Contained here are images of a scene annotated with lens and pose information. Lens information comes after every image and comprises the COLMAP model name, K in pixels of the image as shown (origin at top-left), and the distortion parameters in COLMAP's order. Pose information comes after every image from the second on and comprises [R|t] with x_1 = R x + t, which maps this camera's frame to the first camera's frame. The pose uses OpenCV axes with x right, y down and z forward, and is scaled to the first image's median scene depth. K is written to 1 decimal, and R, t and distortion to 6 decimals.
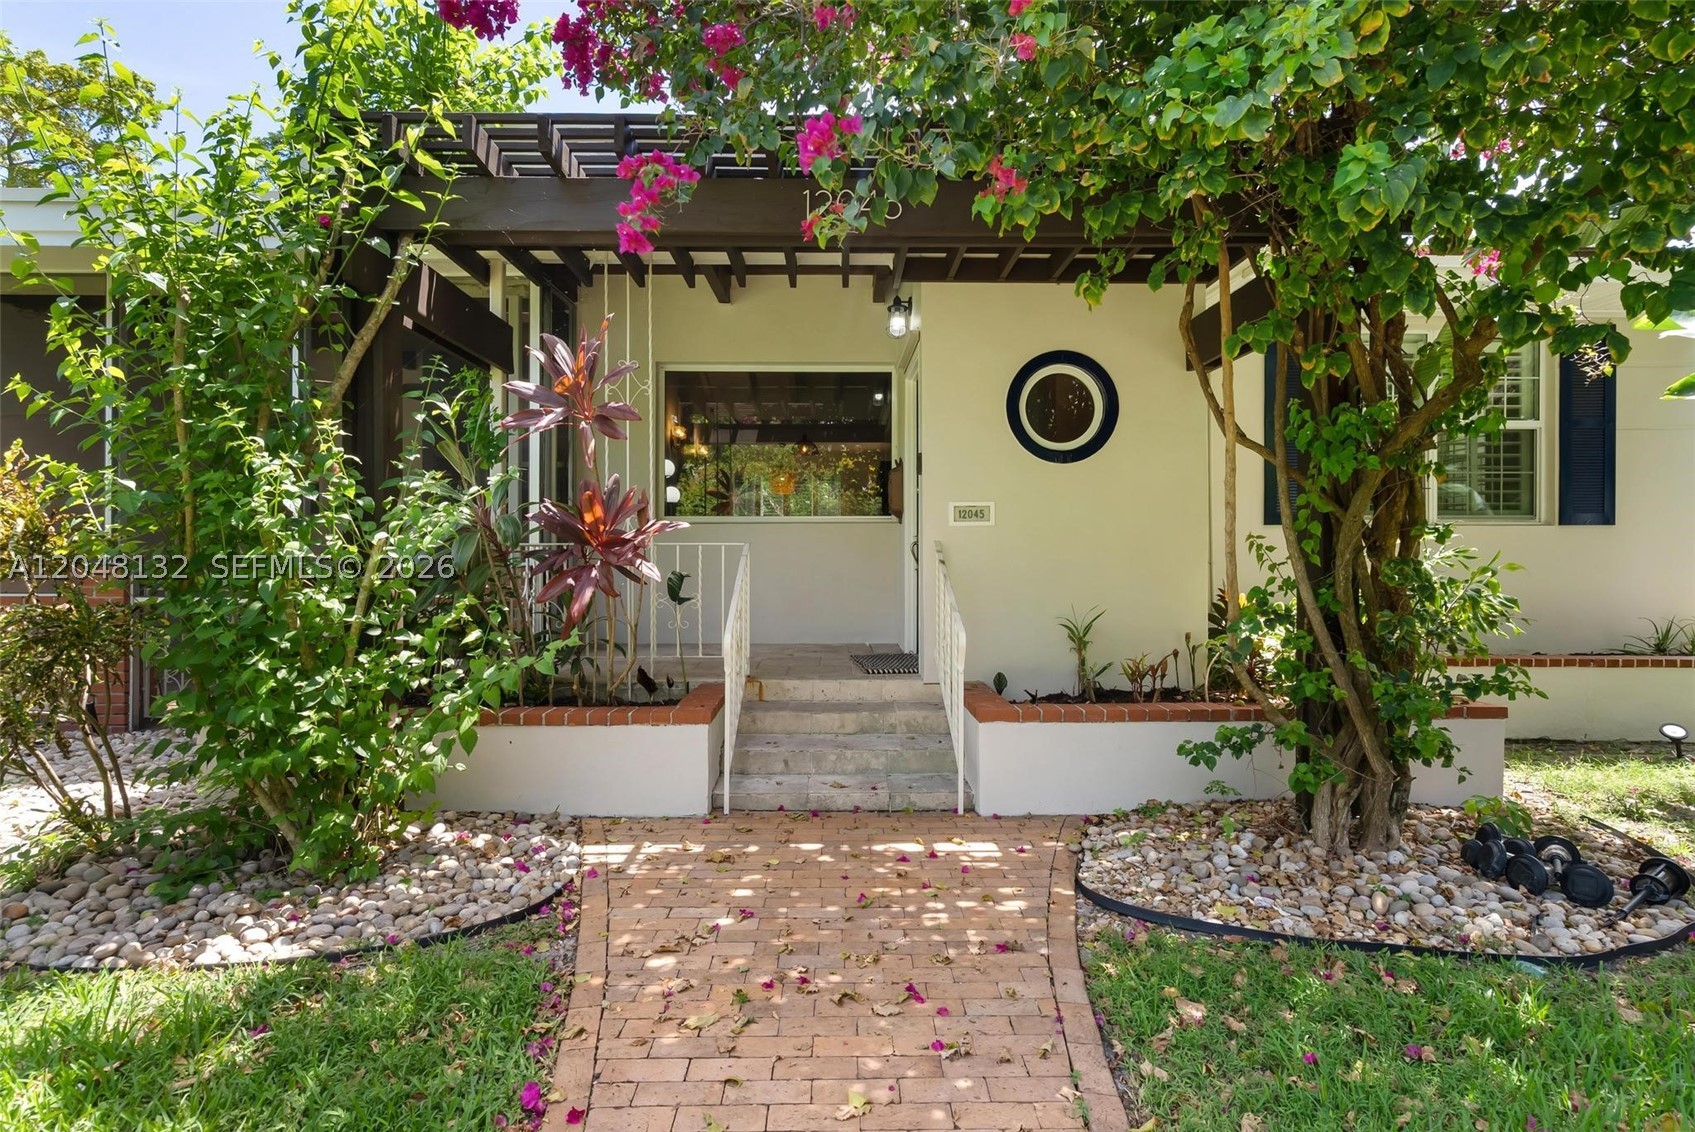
lens RADIAL K [[879.0, 0, 848.5], [0, 879.0, 562.8], [0, 0, 1]] dist [-0.000162, -0.000021]
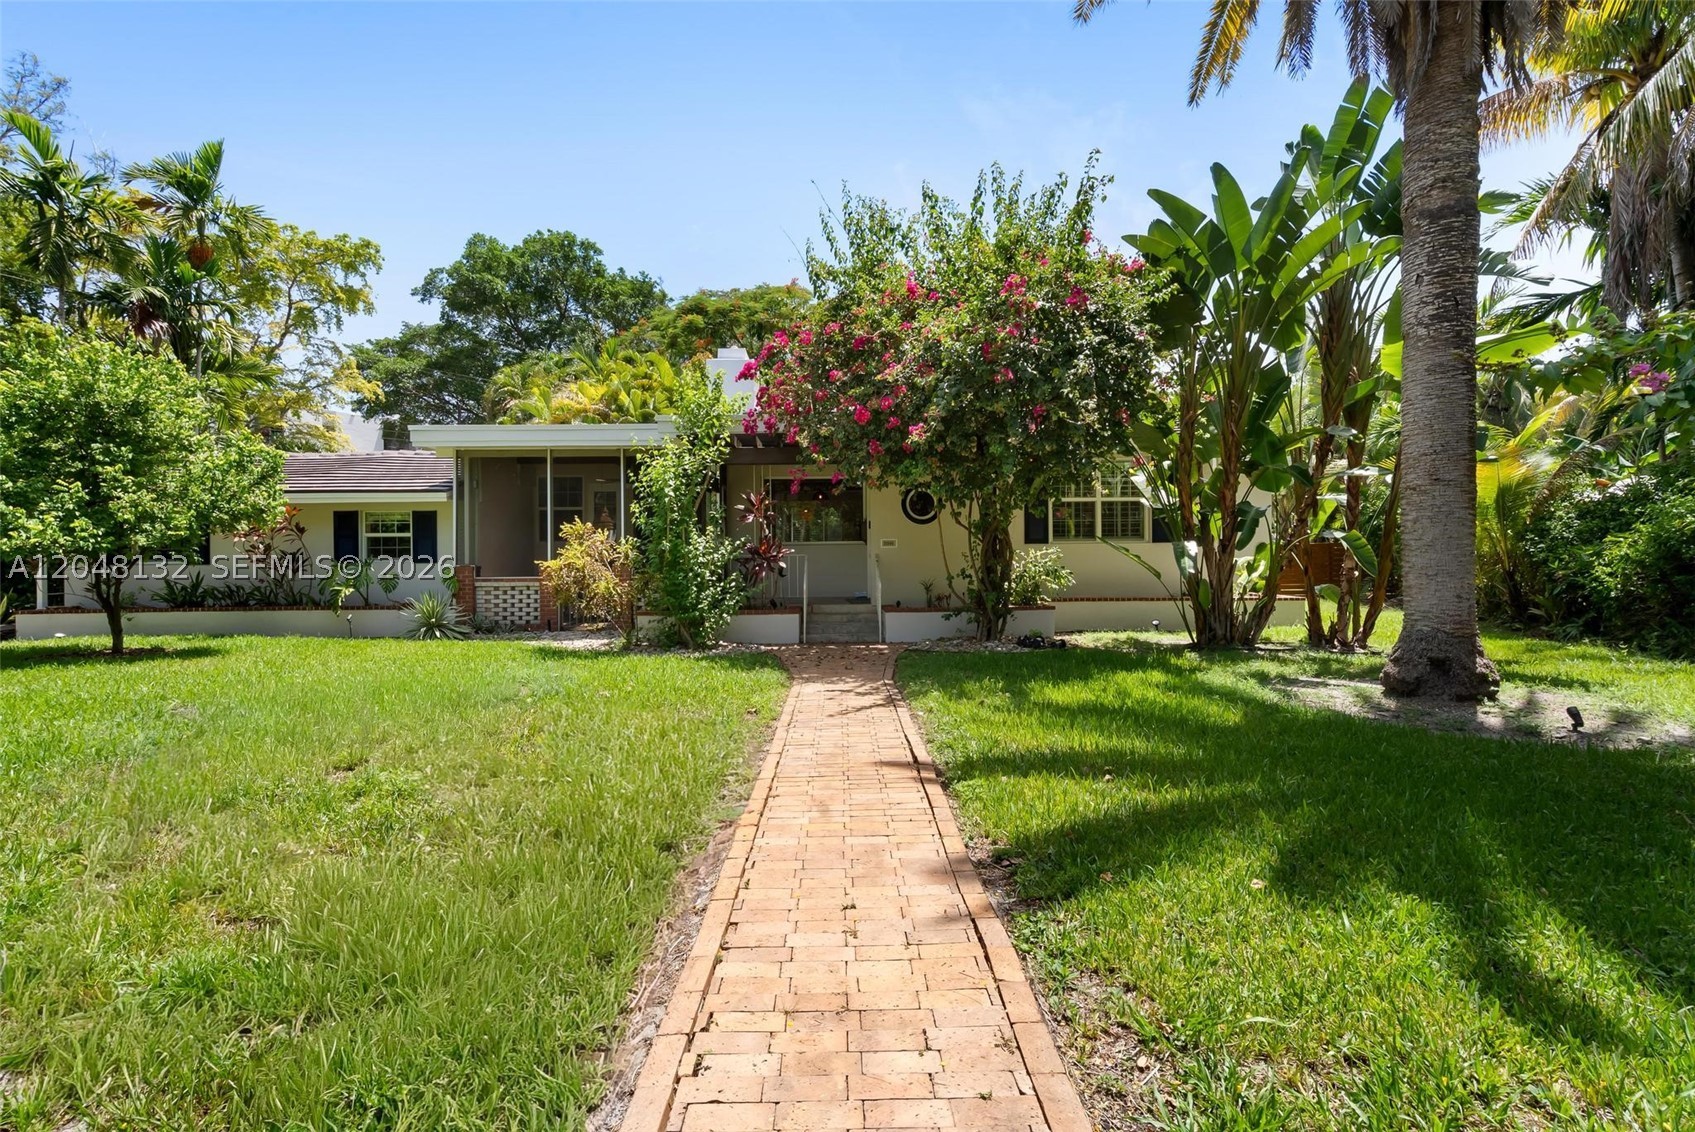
lens RADIAL K [[773.0, 0, 847.6], [0, 773.0, 564.4], [0, 0, 1]] dist [-0.009627, 0.001384]
pose [[0.999955, -0.009492, 0.000760, 0.010371], [0.009489, 0.999944, 0.004621, -0.002862], [-0.000804, -0.004614, 0.999989, -1.409405]]
